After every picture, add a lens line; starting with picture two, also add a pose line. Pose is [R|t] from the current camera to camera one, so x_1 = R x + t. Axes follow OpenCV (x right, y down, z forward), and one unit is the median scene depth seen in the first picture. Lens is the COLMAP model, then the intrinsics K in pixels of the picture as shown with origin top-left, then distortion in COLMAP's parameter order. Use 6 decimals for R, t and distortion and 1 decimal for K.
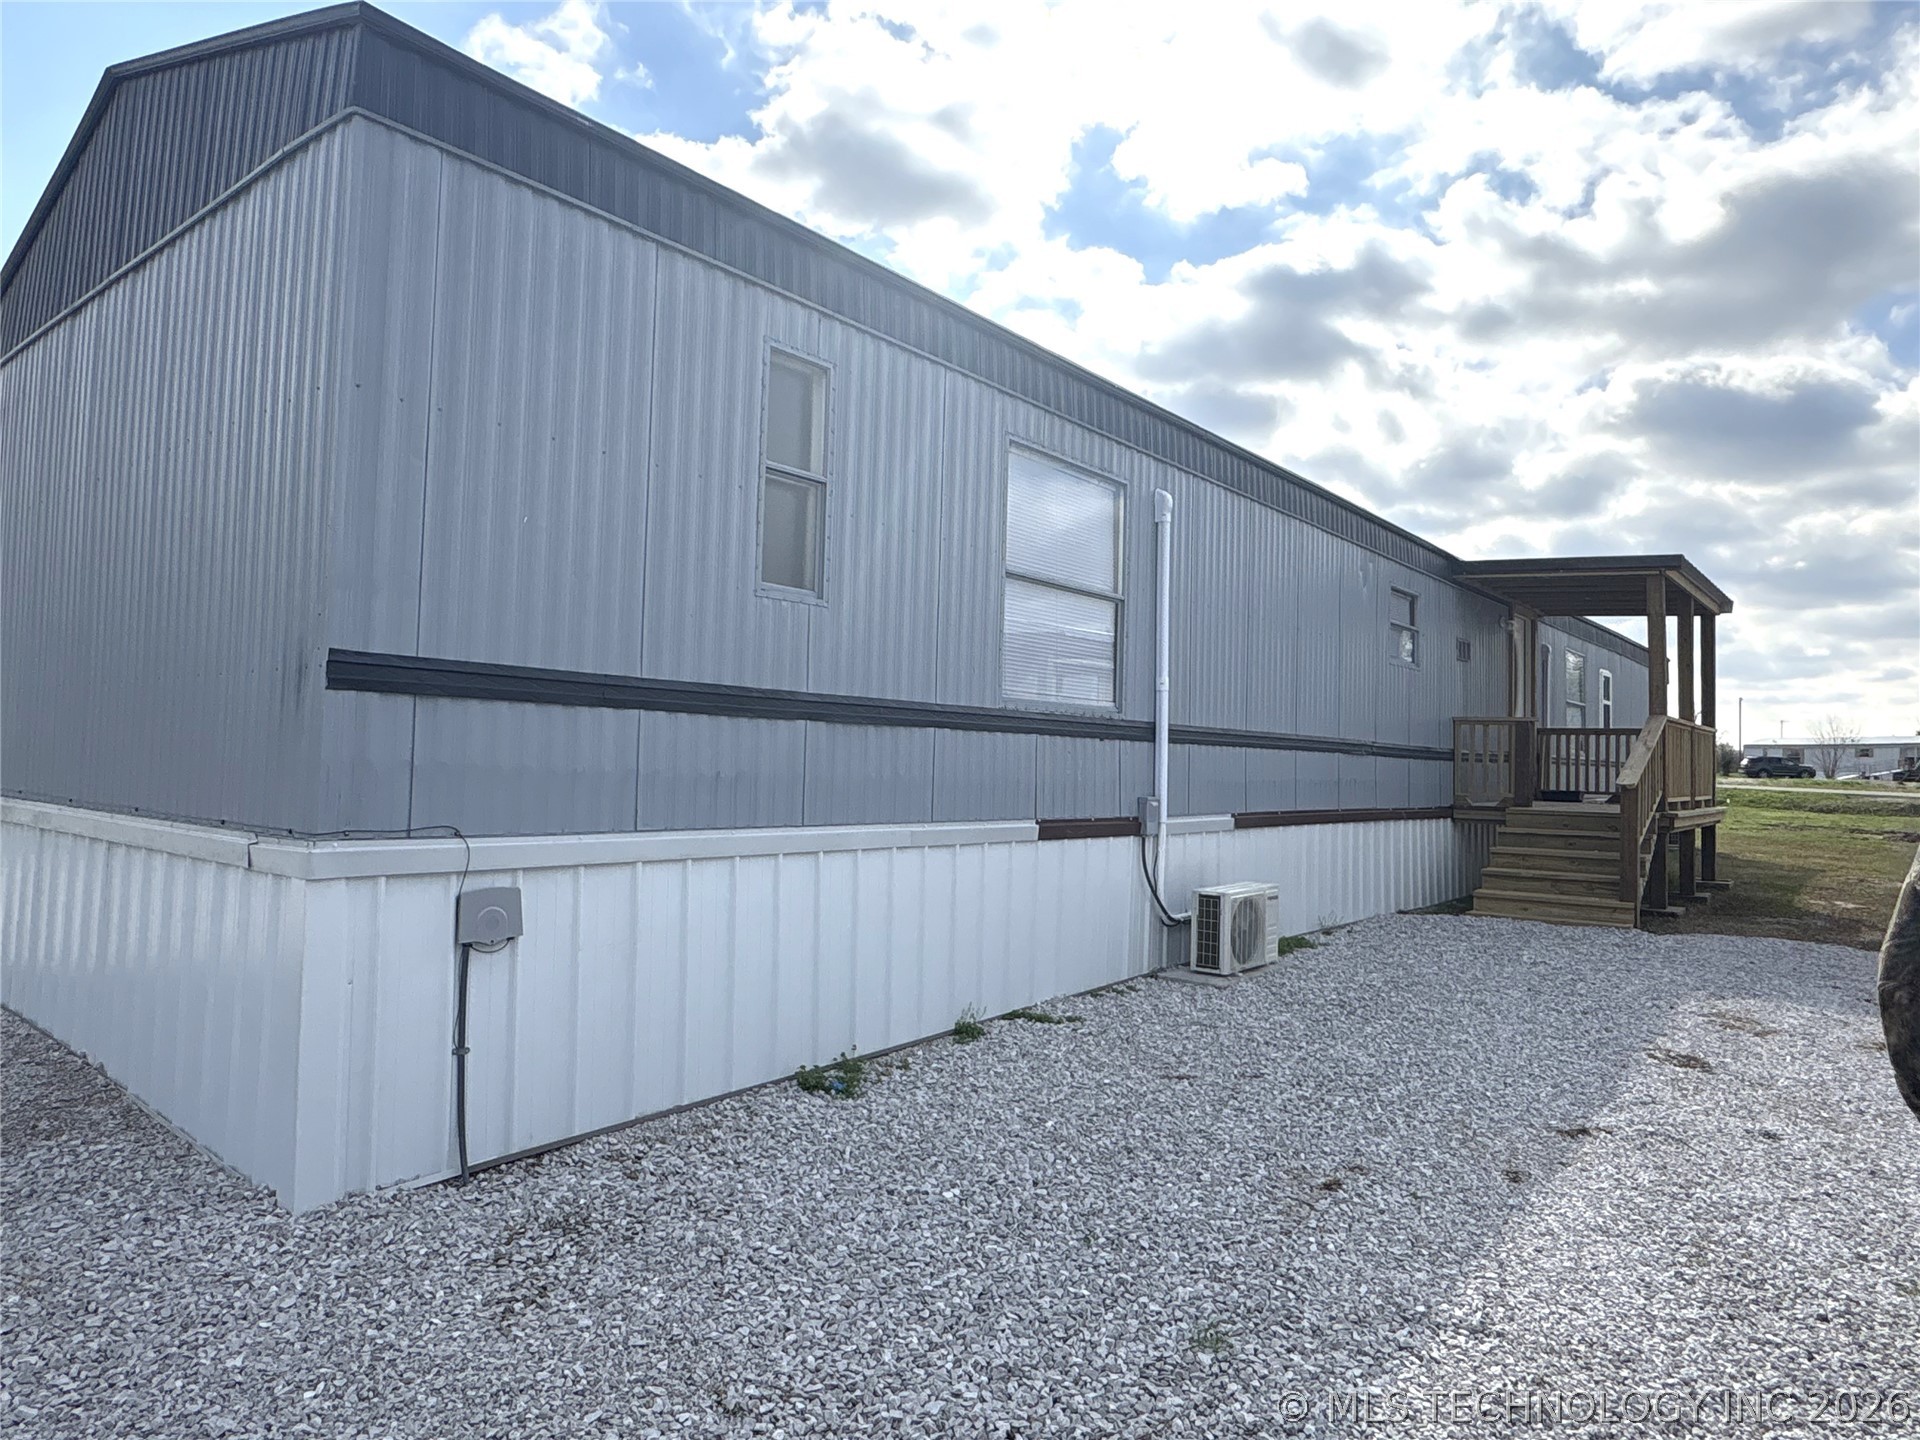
lens RADIAL K [[1166.7, 0, 960.0], [0, 1166.7, 720.0], [0, 0, 1]] dist [0.002329, -0.001125]
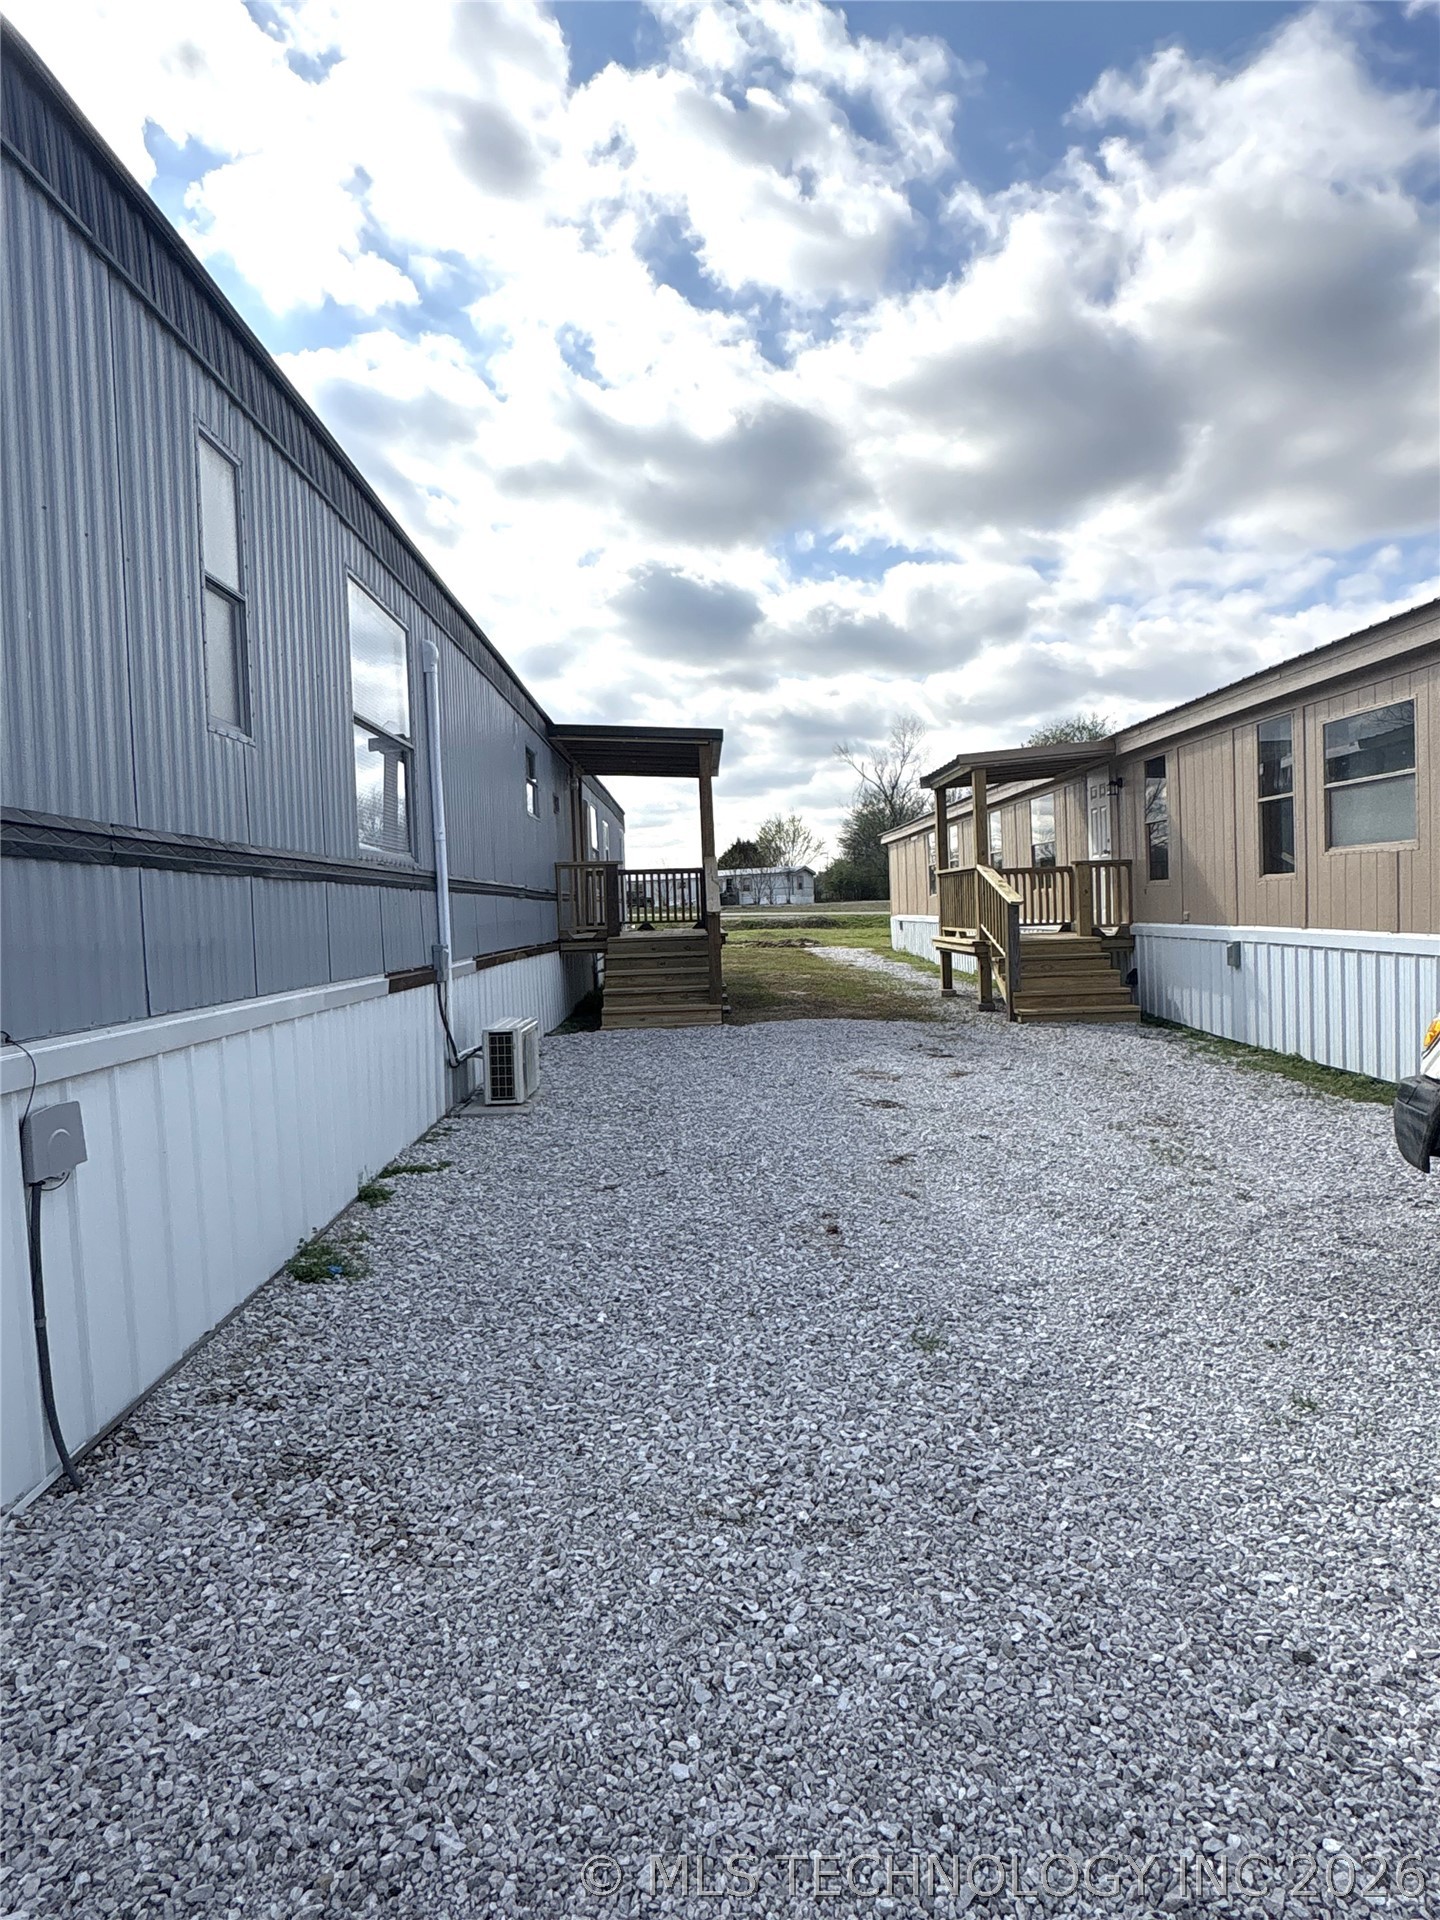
lens RADIAL K [[1122.3, 0, 720.0], [0, 1122.3, 960.0], [0, 0, 1]] dist [0.000049, -0.000348]
pose [[0.764964, -0.078498, 0.639272, -0.440552], [0.027106, 0.995589, 0.089816, -0.003977], [-0.643503, -0.051378, 0.763717, 0.138567]]
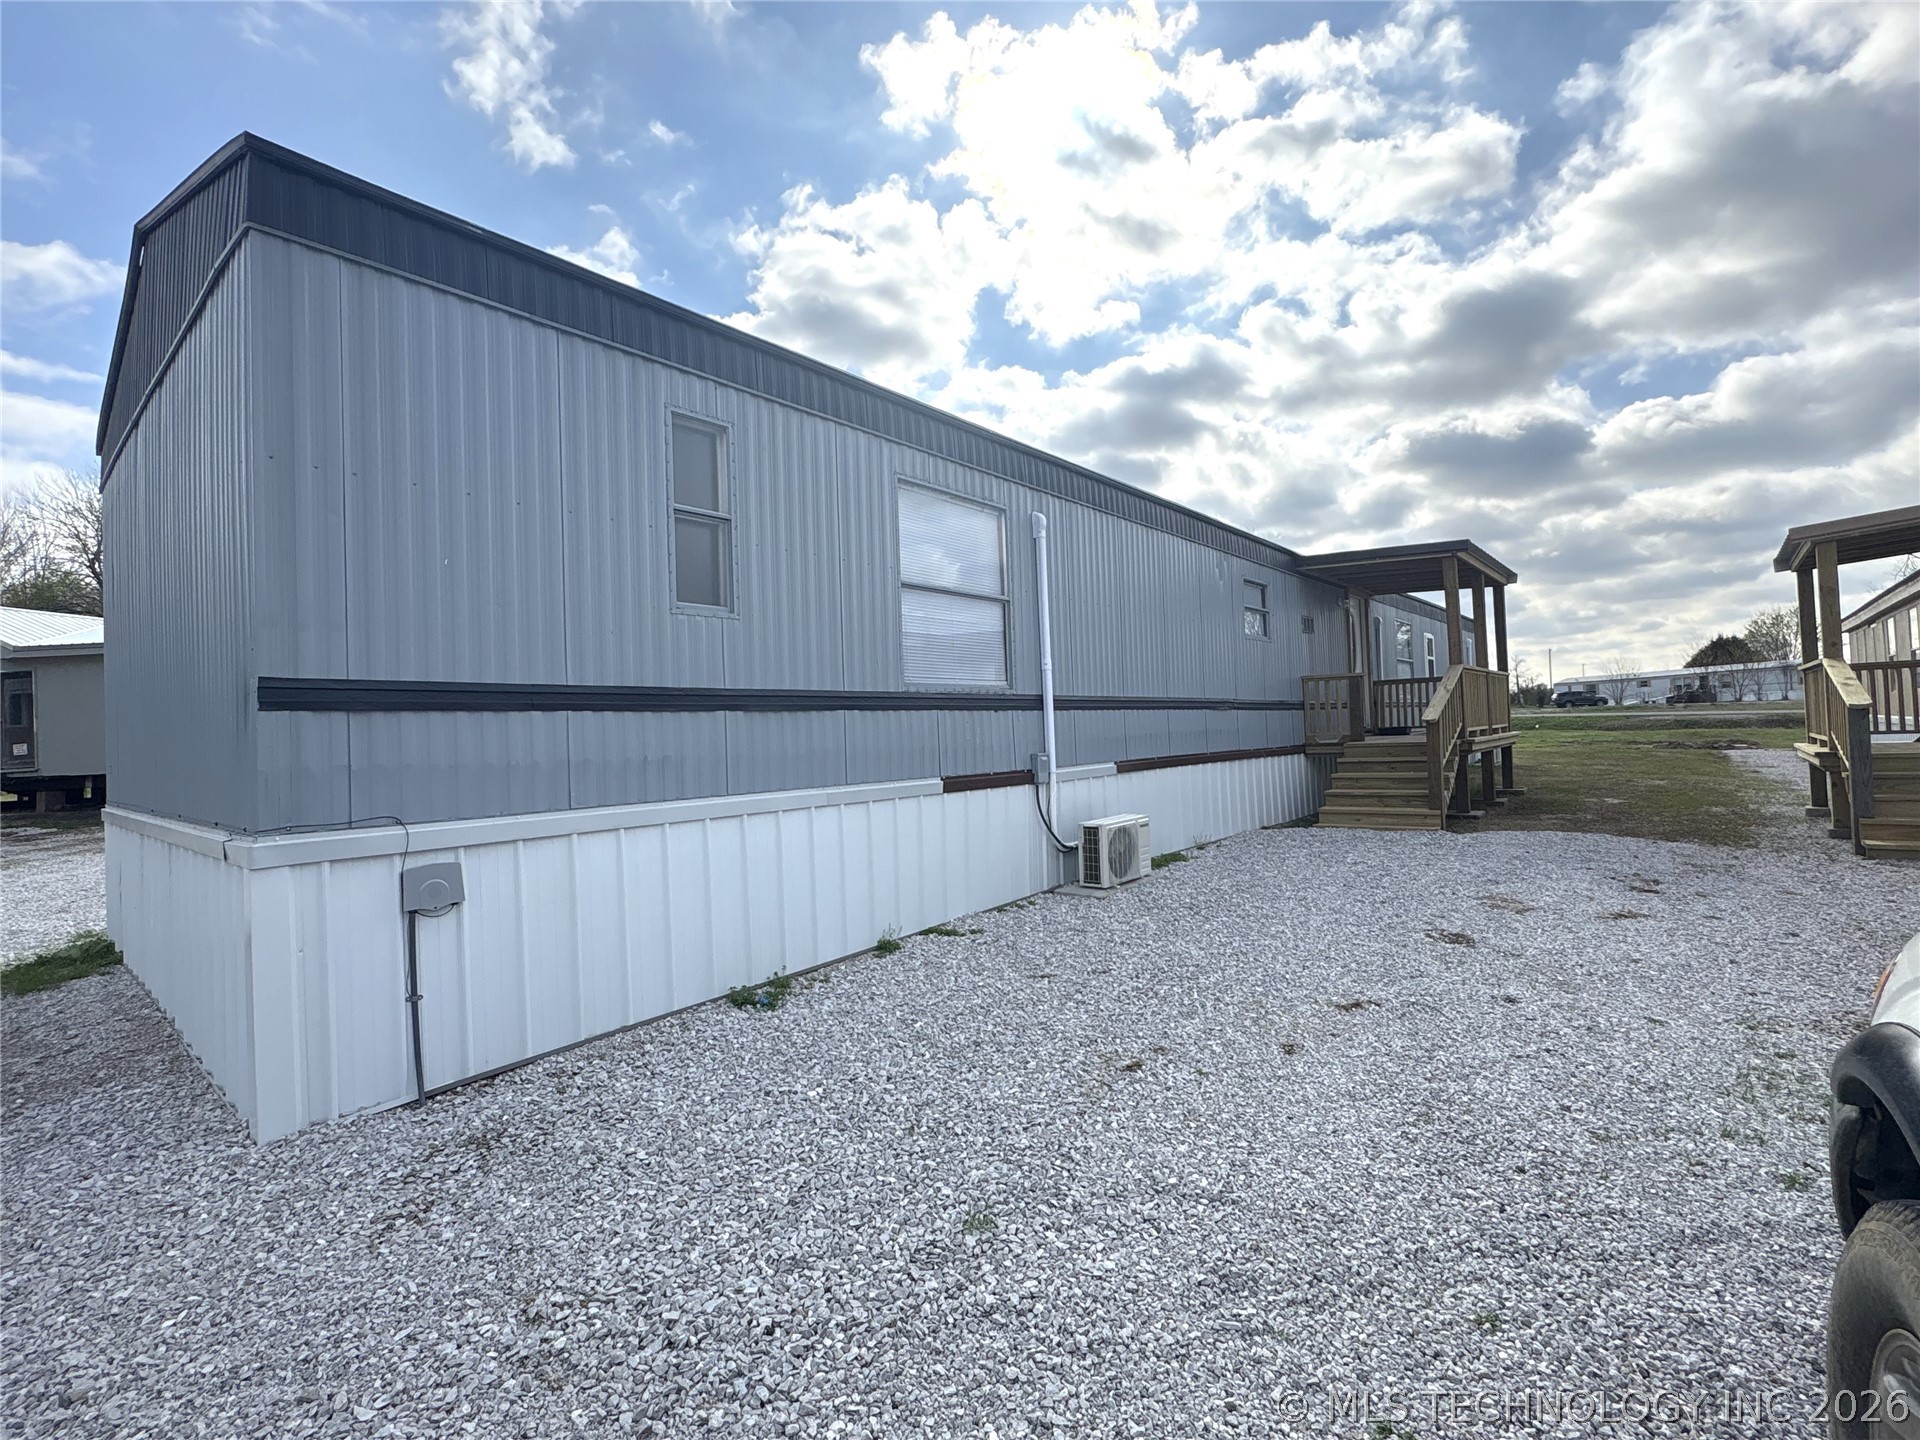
lens RADIAL K [[853.3, 0, 960.0], [0, 853.3, 720.0], [0, 0, 1]] dist [0.000998, 0.000396]
pose [[0.997883, -0.062433, -0.018211, 0.147340], [0.062802, 0.997817, 0.020424, 0.007850], [0.016896, -0.021524, 0.999626, 0.097642]]
